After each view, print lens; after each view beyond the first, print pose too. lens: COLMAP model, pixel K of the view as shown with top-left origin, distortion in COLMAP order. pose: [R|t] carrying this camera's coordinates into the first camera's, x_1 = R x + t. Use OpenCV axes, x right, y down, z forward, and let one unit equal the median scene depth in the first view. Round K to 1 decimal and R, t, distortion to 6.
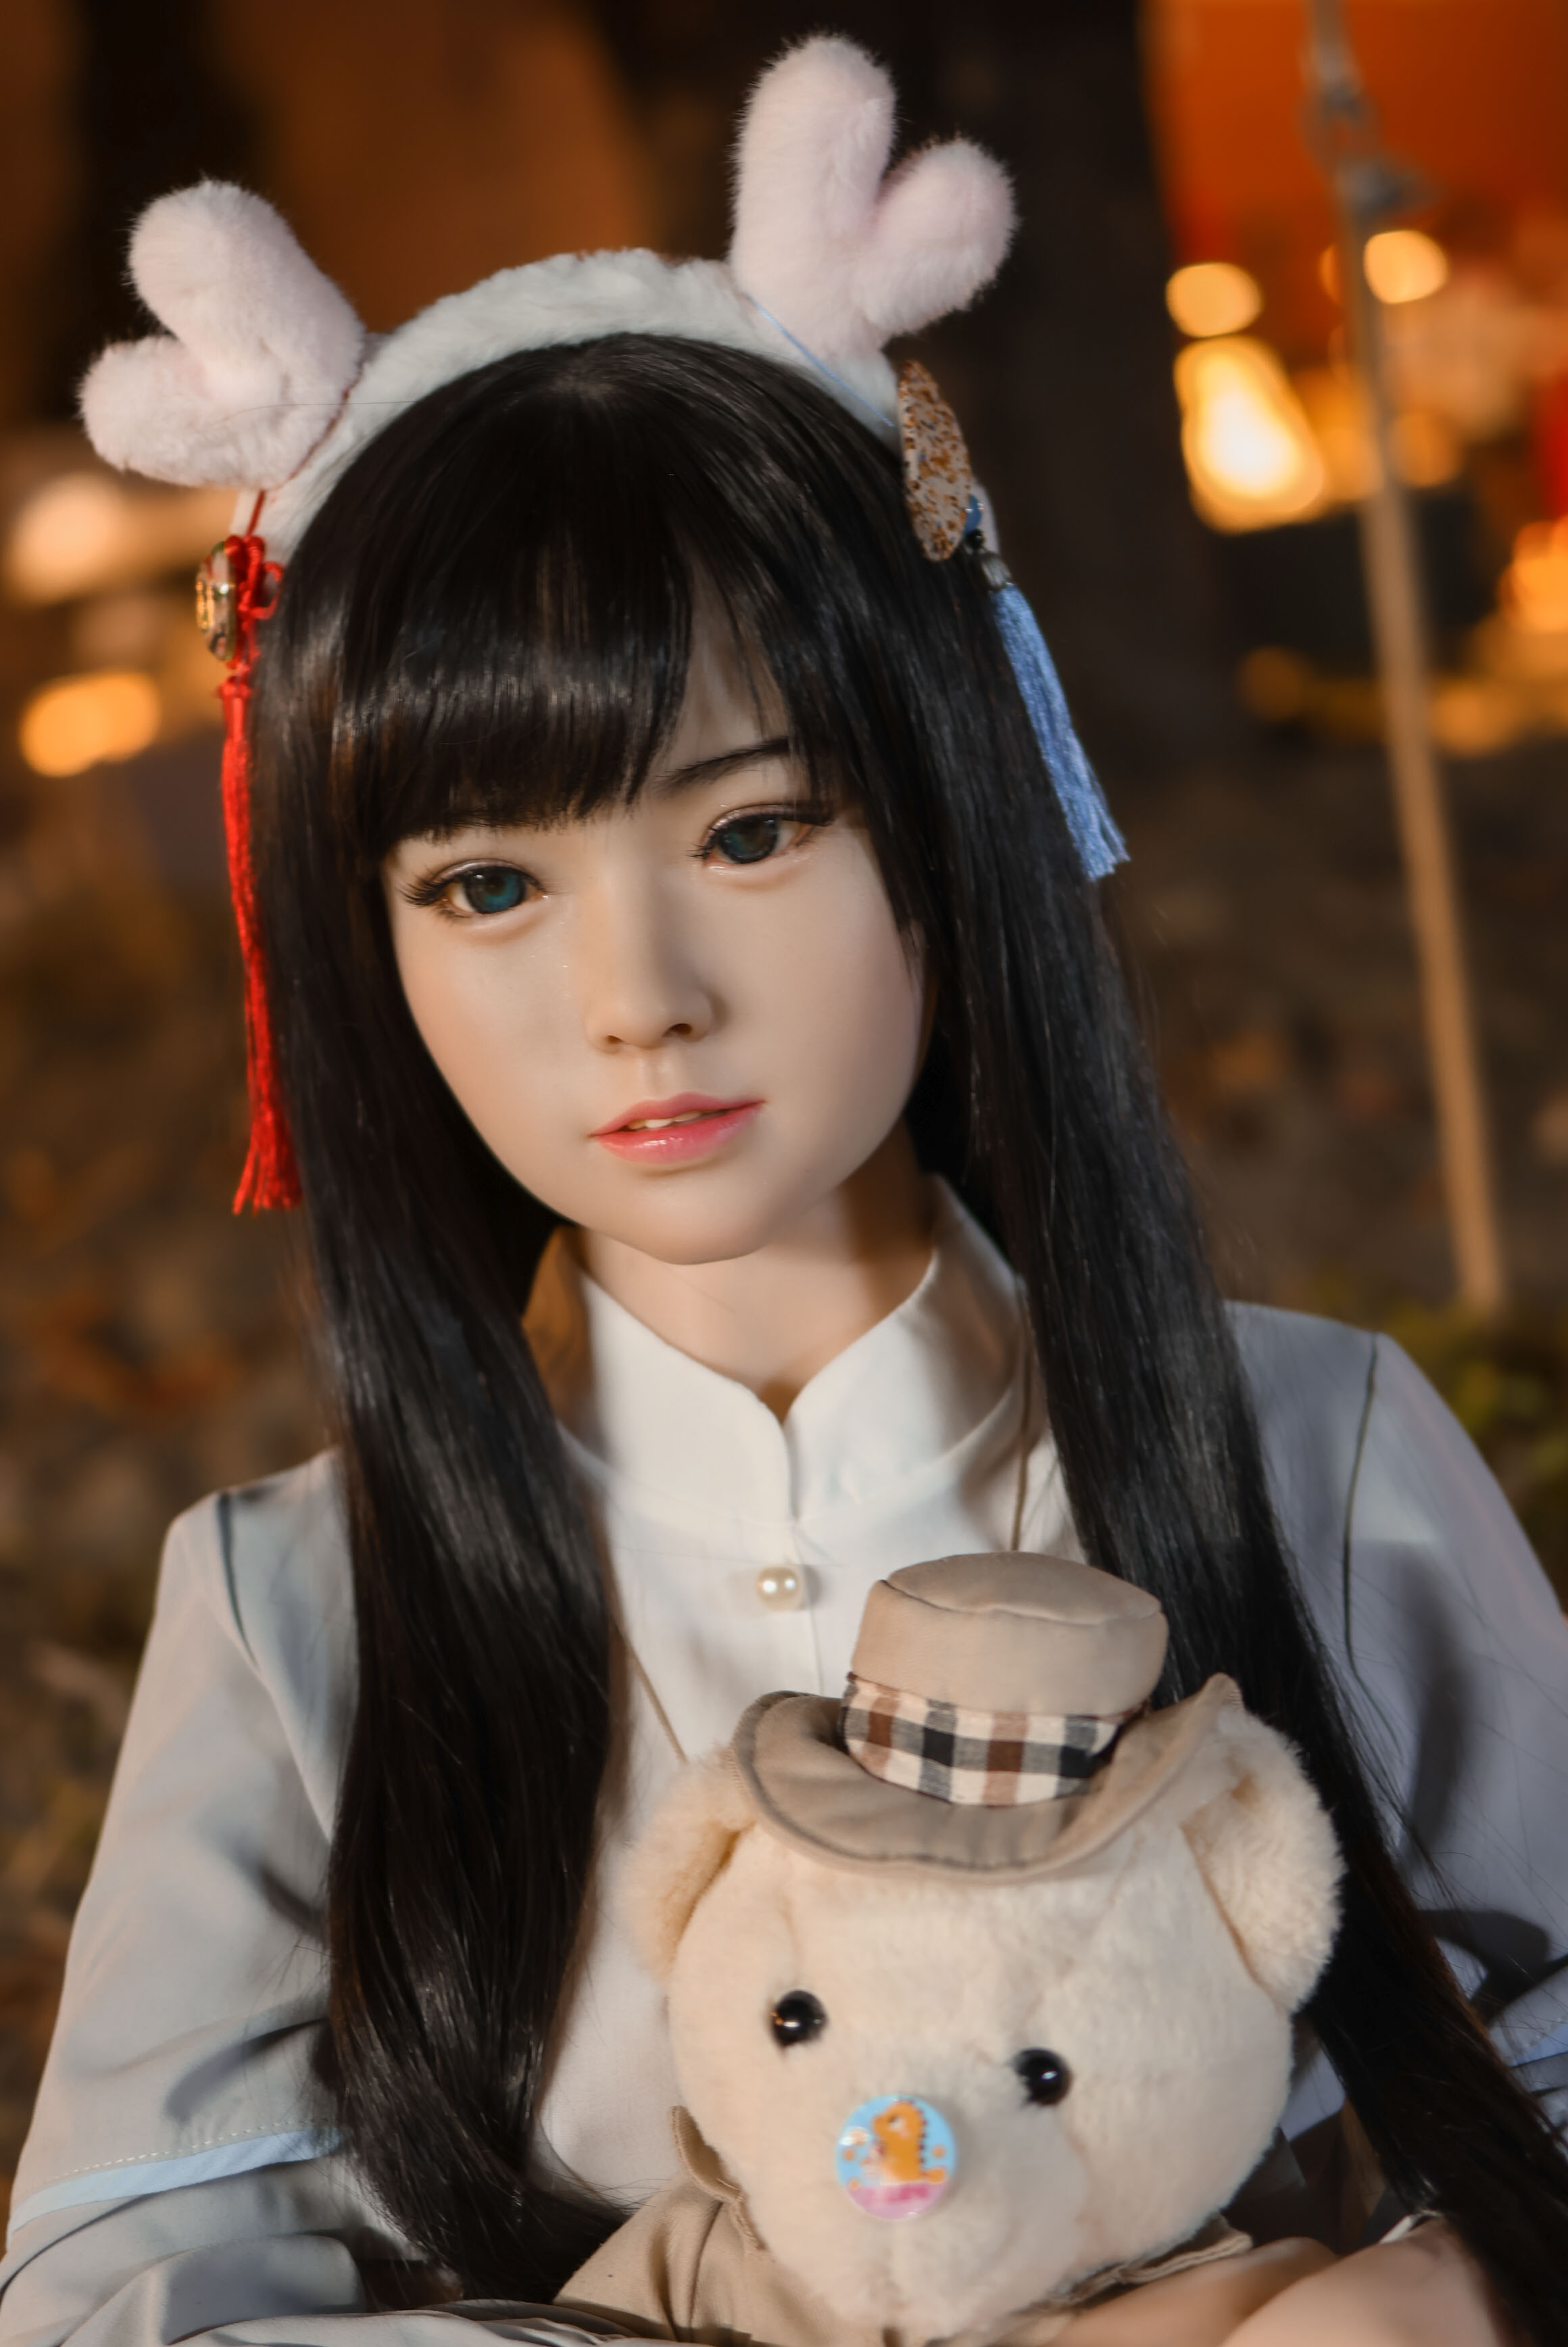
lens RADIAL K [[3902.3, 0, 764.9], [0, 3902.3, 1136.7], [0, 0, 1]] dist [-0.078475, 0.000000]
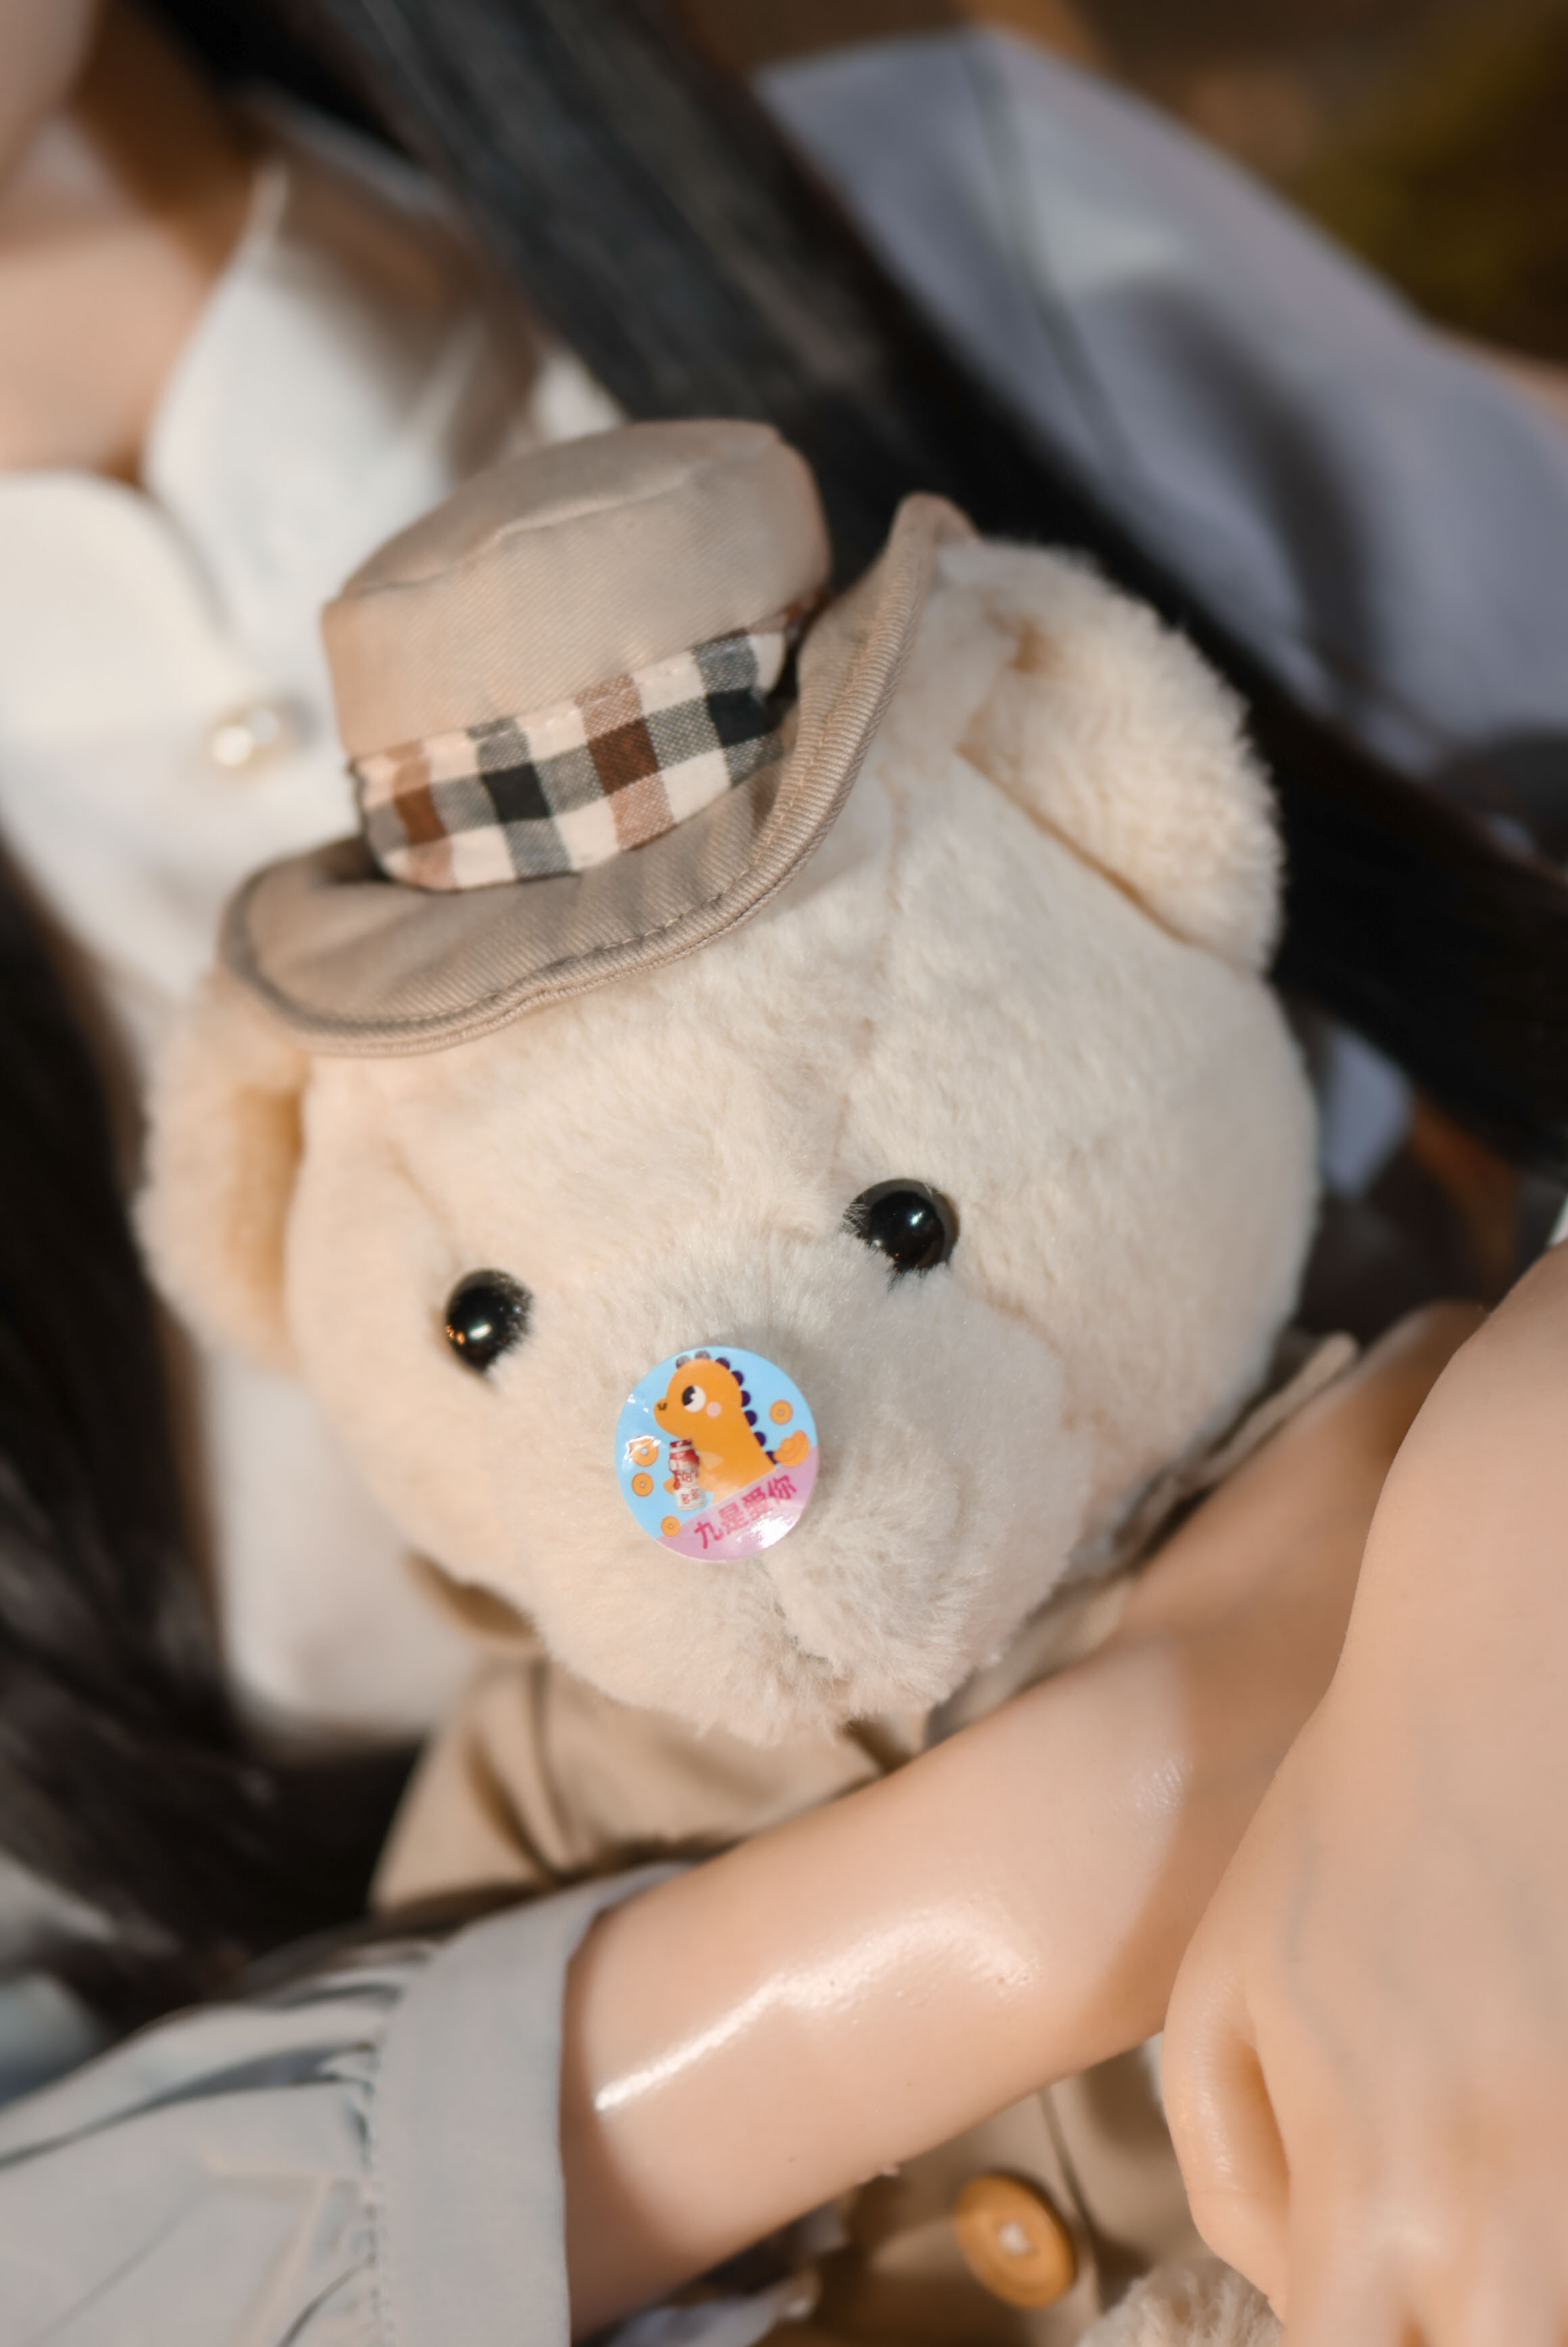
lens RADIAL K [[3902.3, 0, 797.0], [0, 3902.3, 1172.3], [0, 0, 1]] dist [-0.078475, 0.000000]
pose [[0.907477, -0.419645, 0.019580, 0.045053], [0.413035, 0.899755, 0.140864, 0.135403], [-0.076730, -0.119744, 0.989835, 0.396993]]
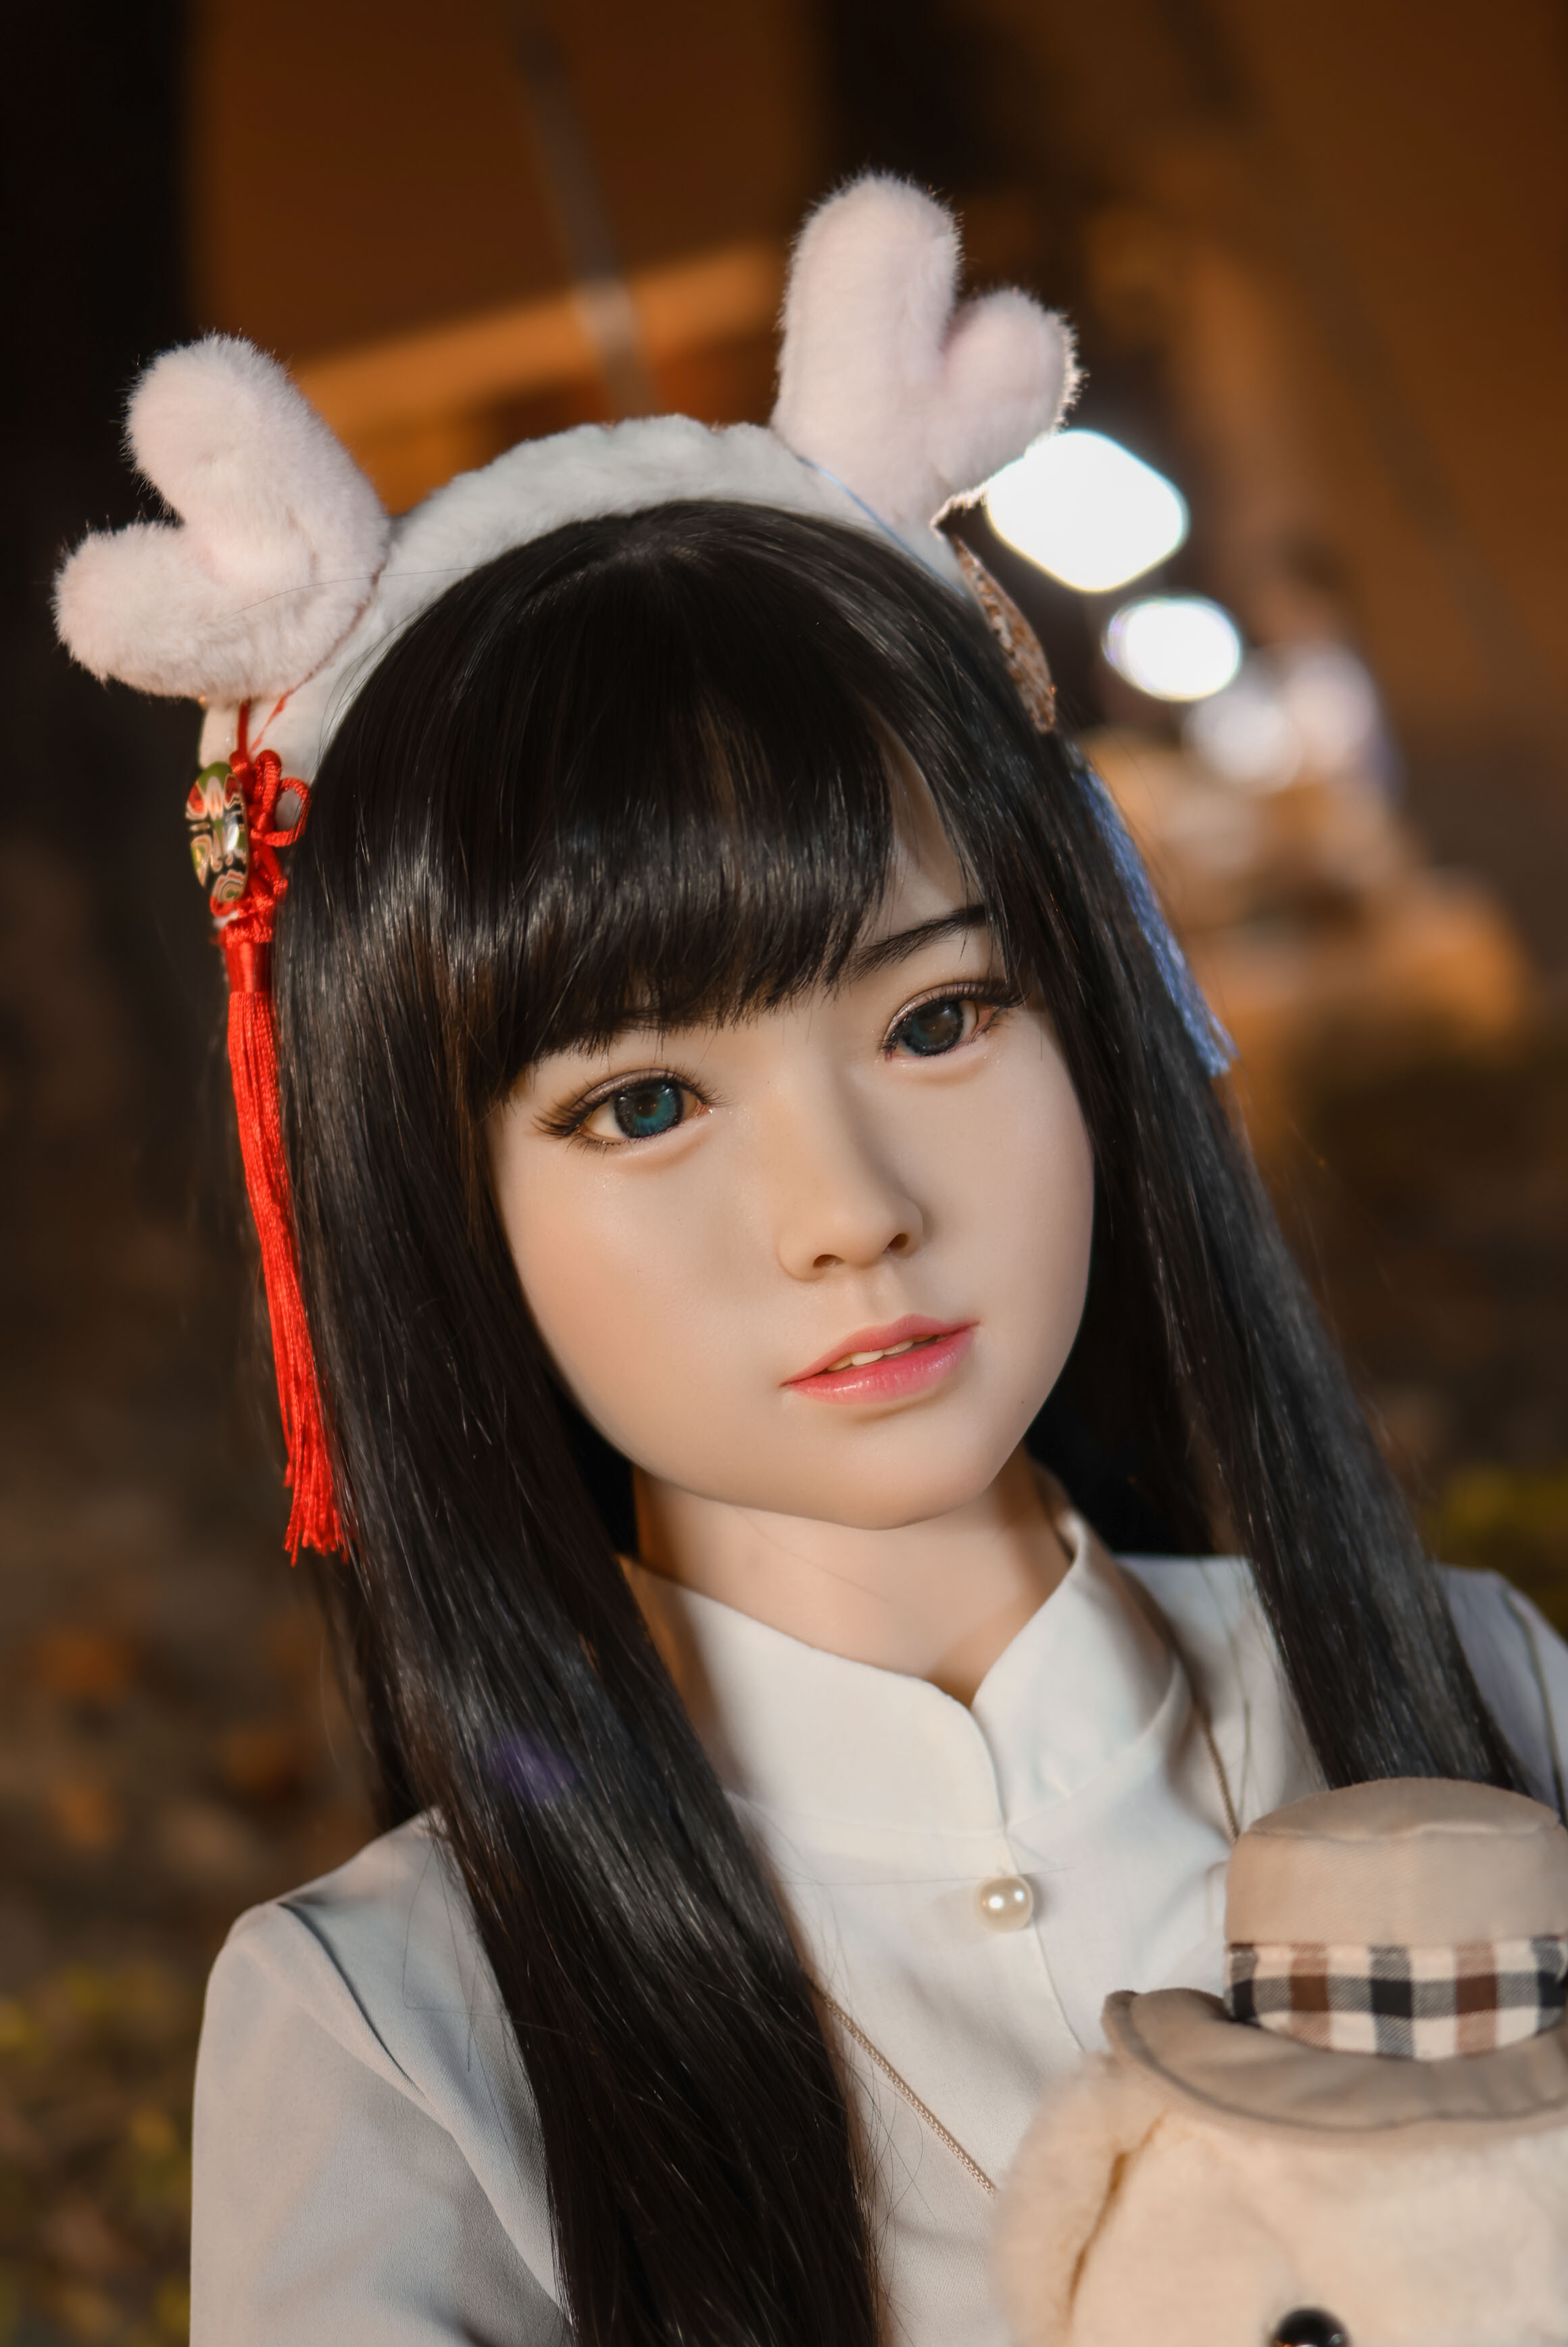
lens RADIAL K [[3902.3, 0, 774.2], [0, 3902.3, 1162.9], [0, 0, 1]] dist [-0.078475, 0.000000]
pose [[0.952552, -0.072978, 0.295499, -0.307821], [0.120451, 0.981959, -0.145768, 0.079706], [-0.279530, 0.174444, 0.944157, 0.187523]]
